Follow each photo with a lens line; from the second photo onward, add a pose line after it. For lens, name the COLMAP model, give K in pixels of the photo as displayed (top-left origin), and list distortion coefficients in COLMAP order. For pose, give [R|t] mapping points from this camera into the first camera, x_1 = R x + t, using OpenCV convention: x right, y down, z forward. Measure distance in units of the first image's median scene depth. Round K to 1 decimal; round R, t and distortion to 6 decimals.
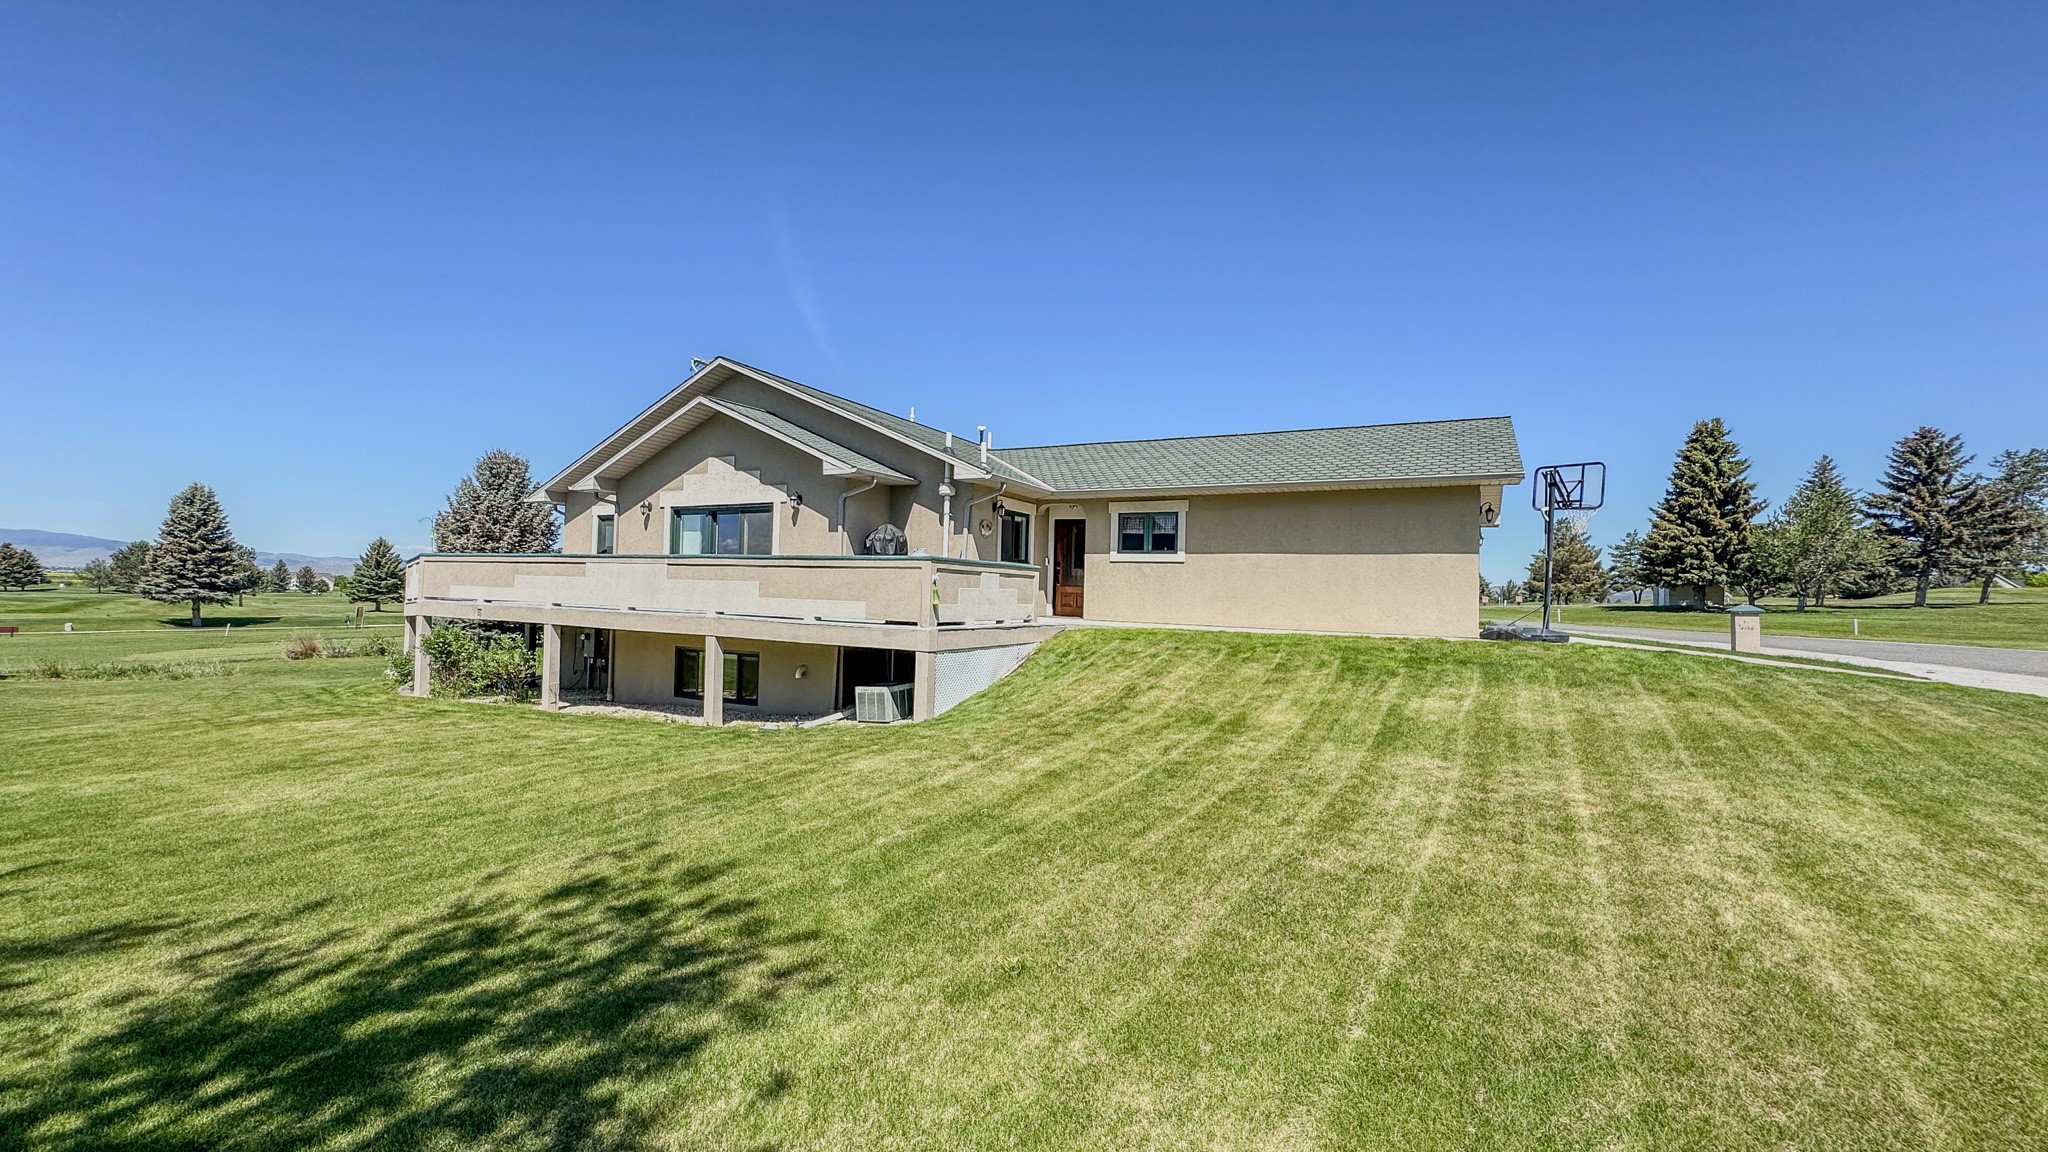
lens RADIAL K [[817.6, 0, 1022.3], [0, 817.6, 568.7], [0, 0, 1]] dist [-0.002310, 0.001253]
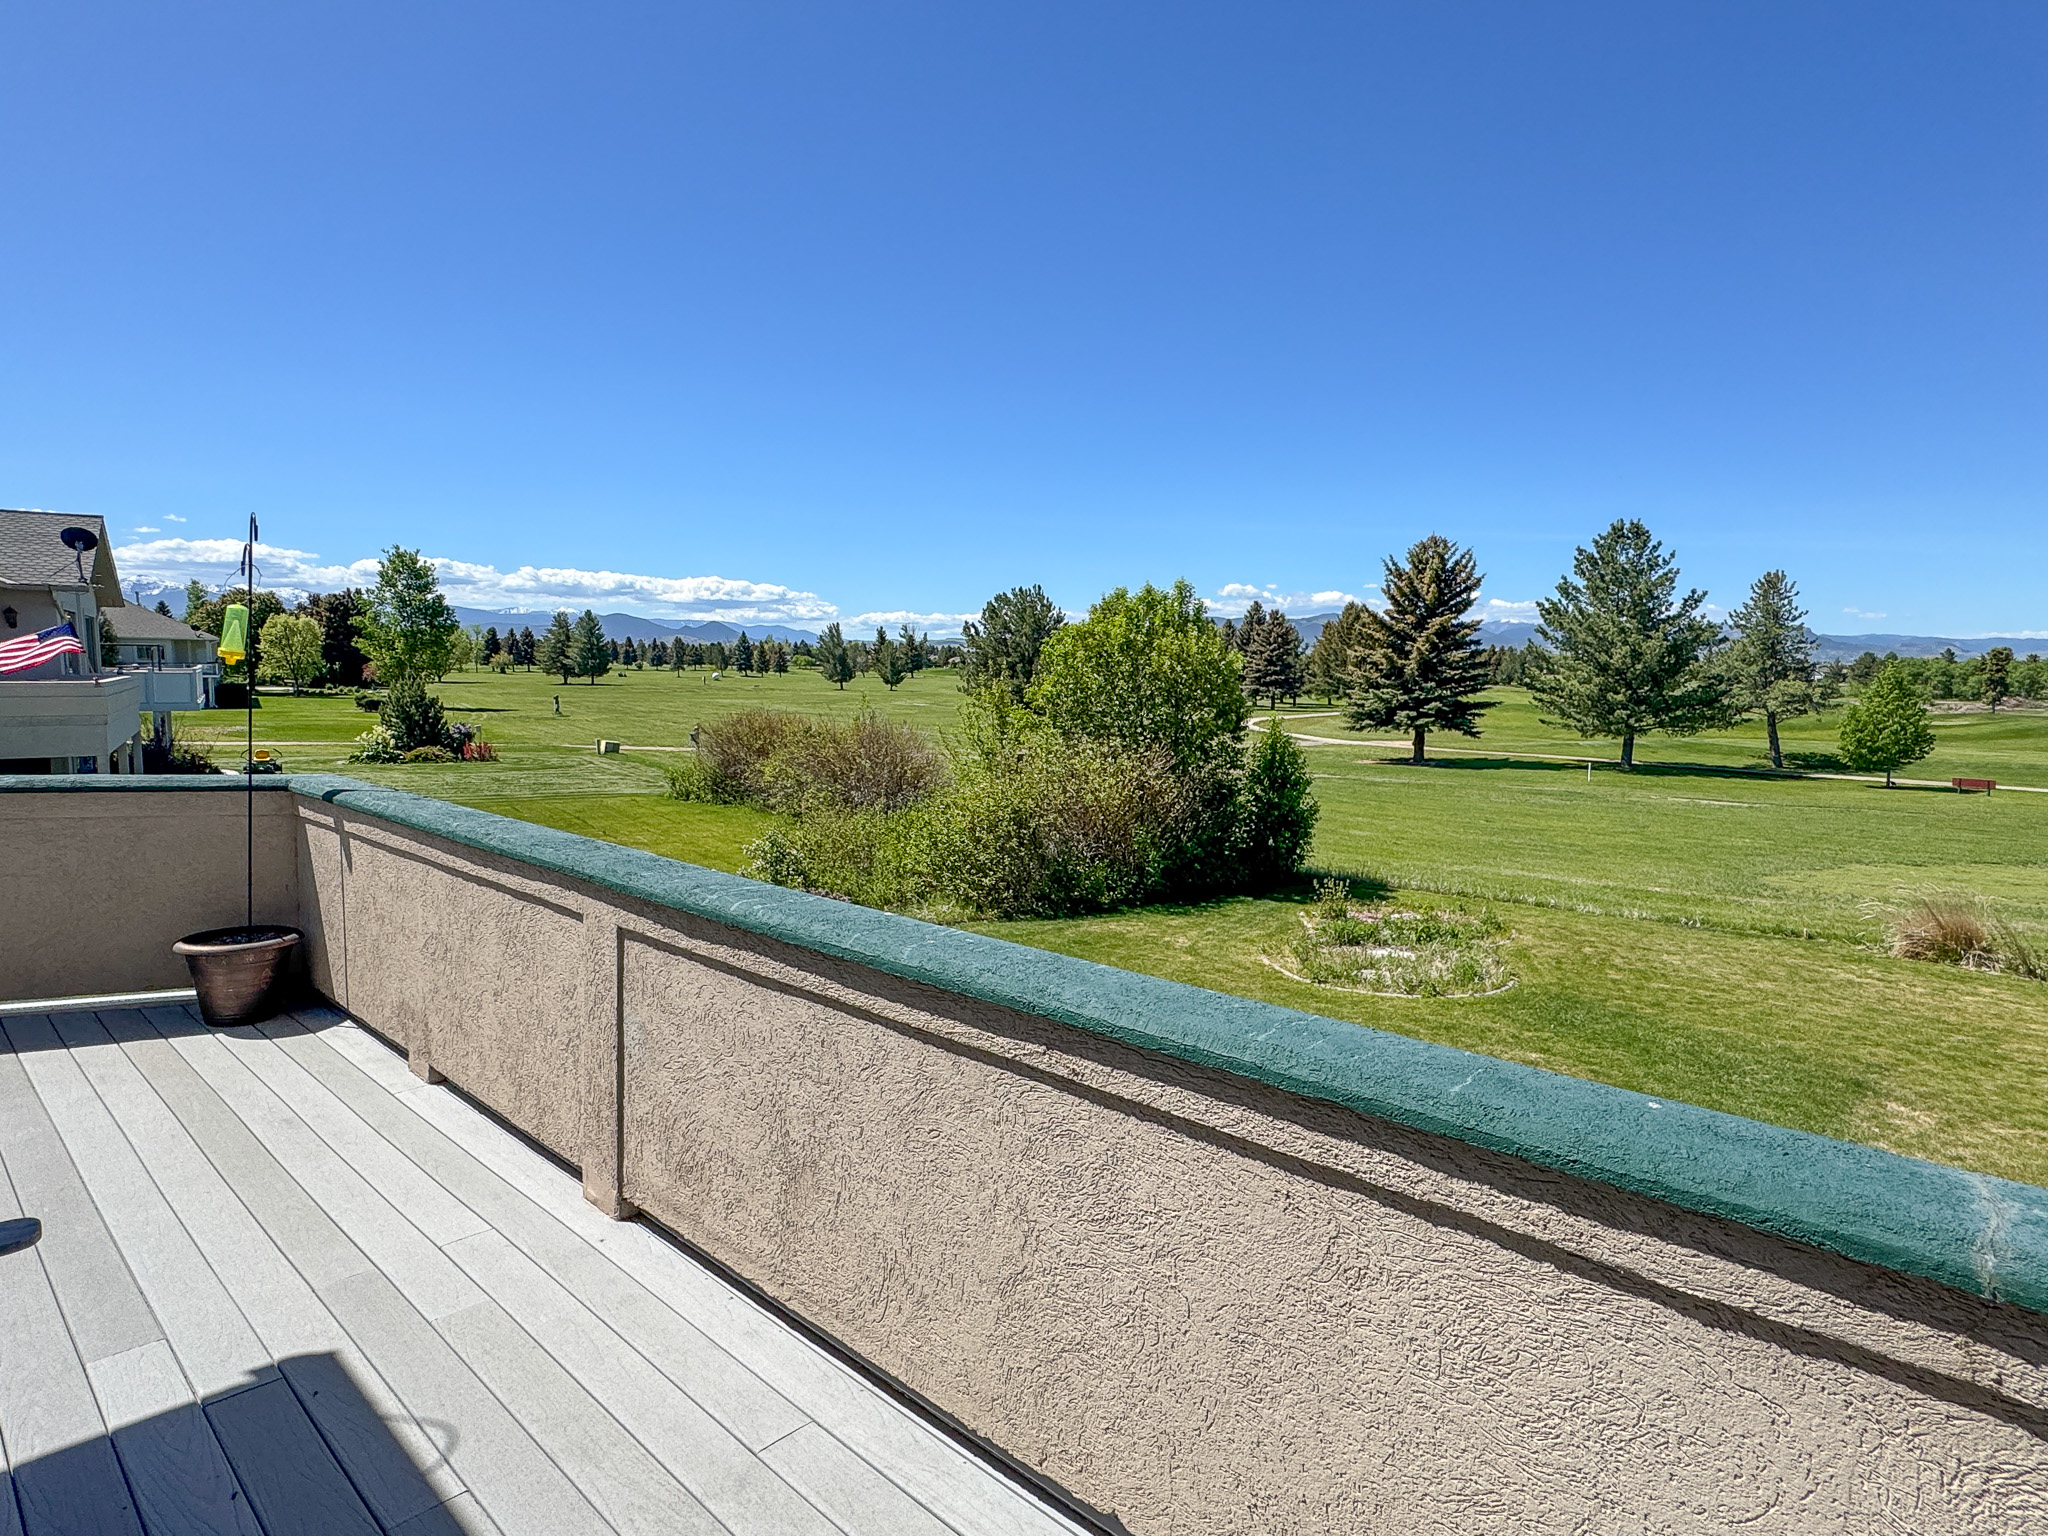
lens RADIAL K [[1092.7, 0, 1021.4], [0, 1092.7, 767.7], [0, 0, 1]] dist [0.000675, 0.002088]
pose [[-0.219871, 0.068273, -0.973137, -0.675858], [0.014387, 0.997666, 0.066744, -0.034157], [0.975423, 0.000674, -0.220340, 1.536184]]
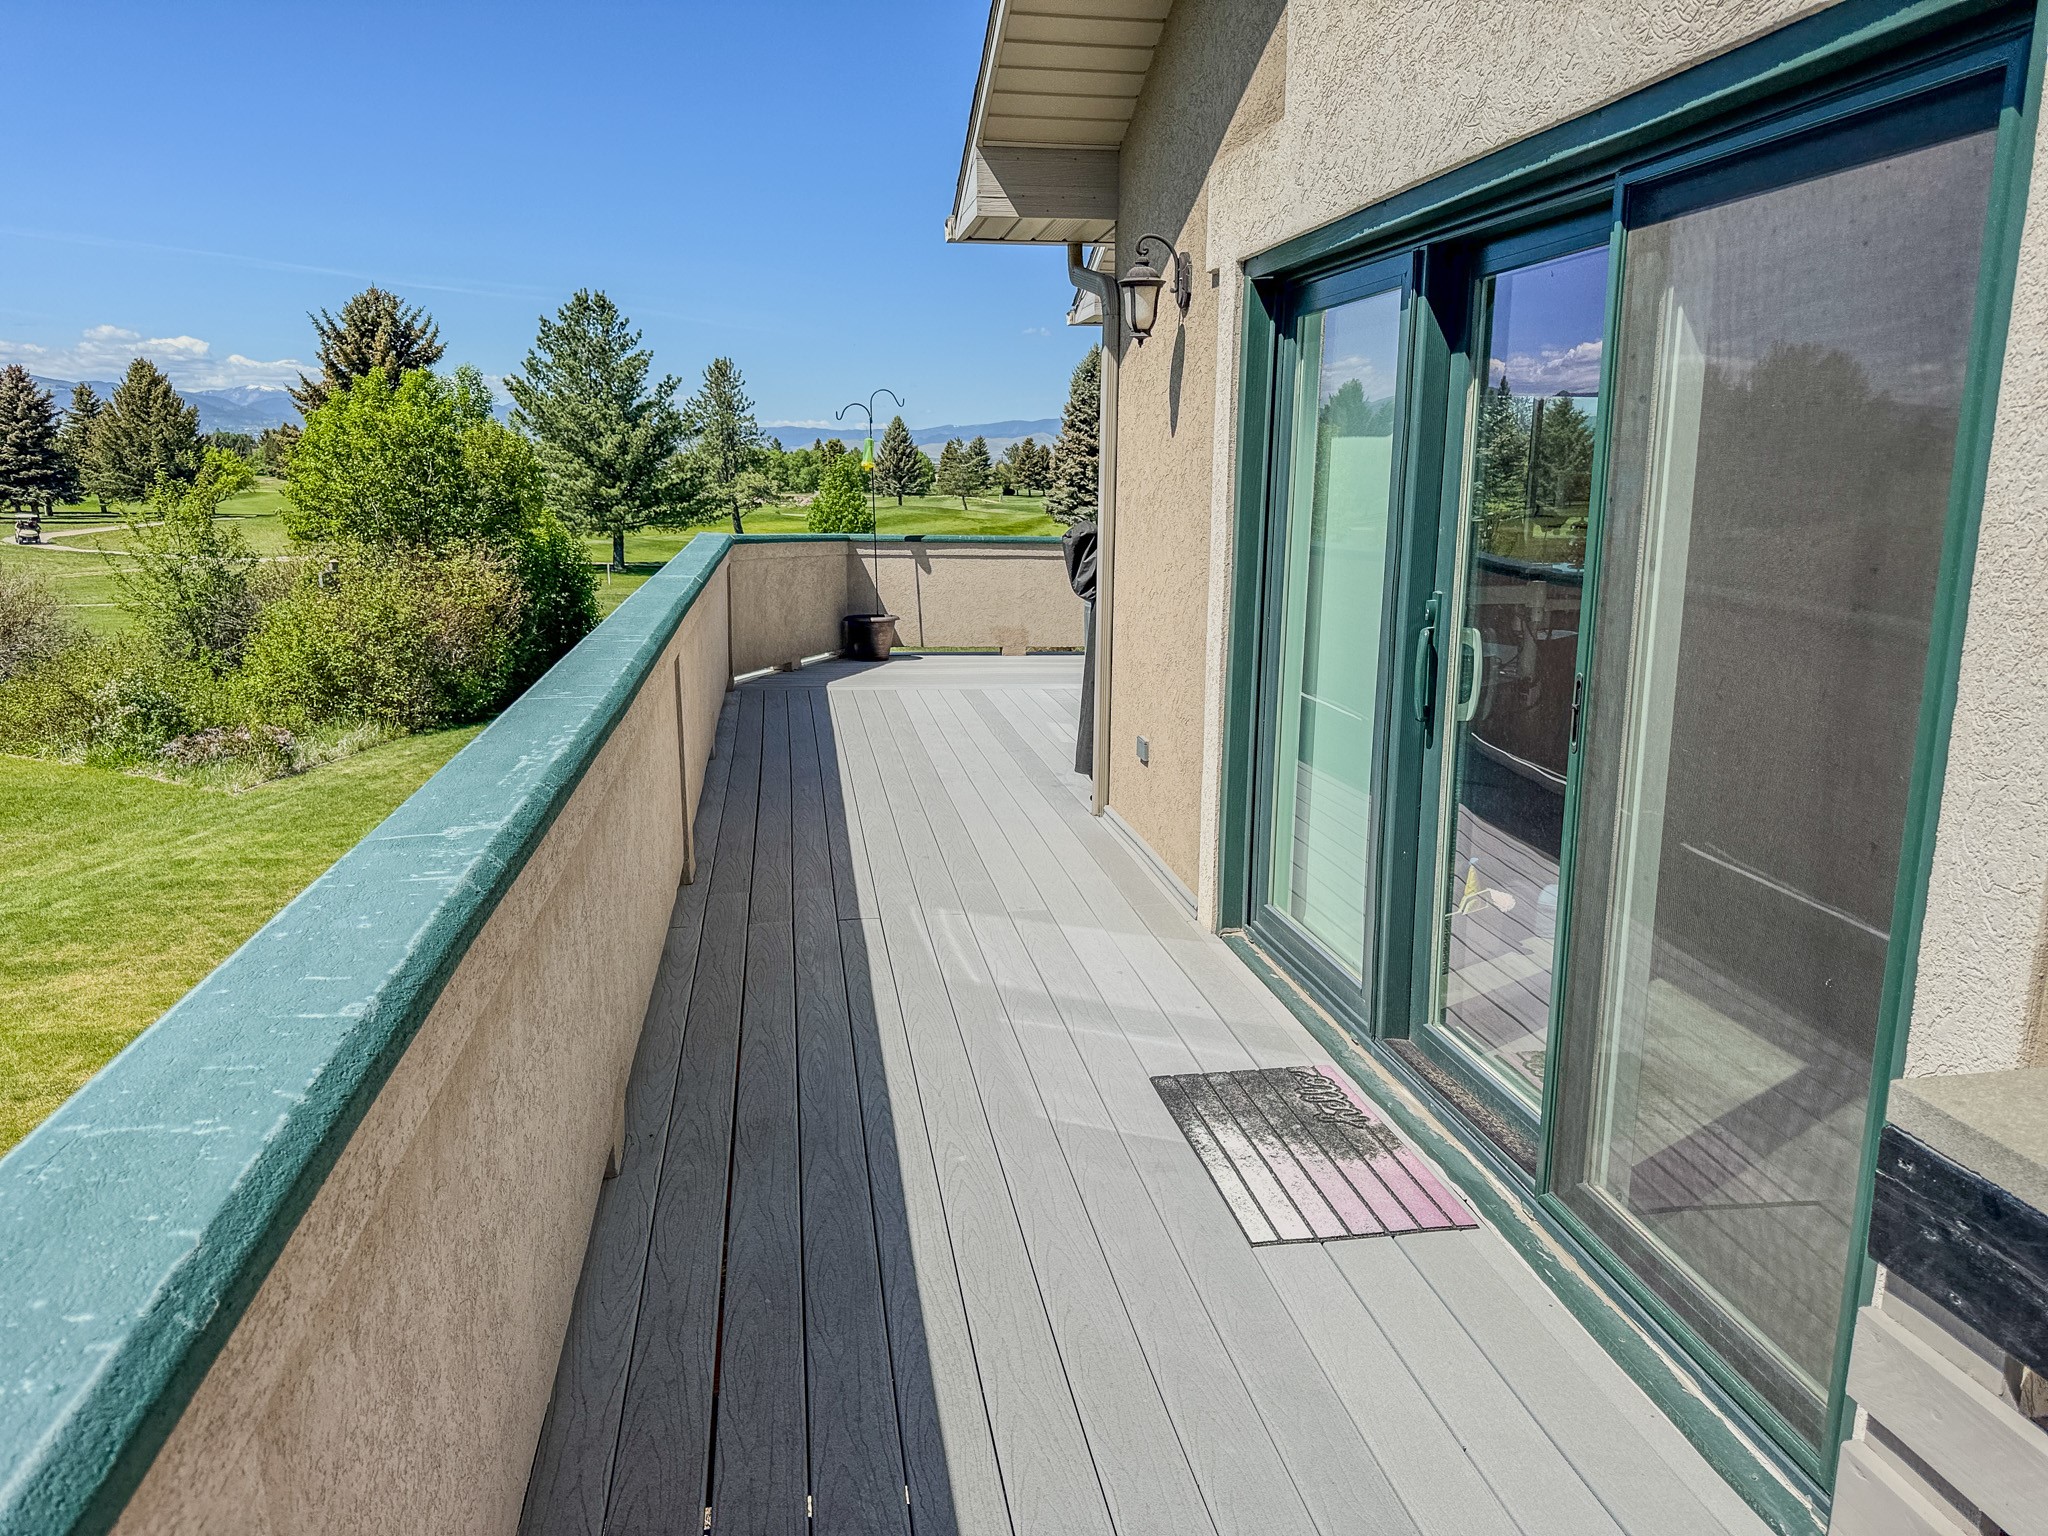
lens RADIAL K [[1447.3, 0, 1079.1], [0, 1447.3, 793.7], [0, 0, 1]] dist [0.004935, -0.023140]
pose [[0.637039, 0.156427, -0.754792, -0.264065], [0.022887, 0.974923, 0.221364, -0.044887], [0.770491, -0.158292, 0.617484, 0.867701]]
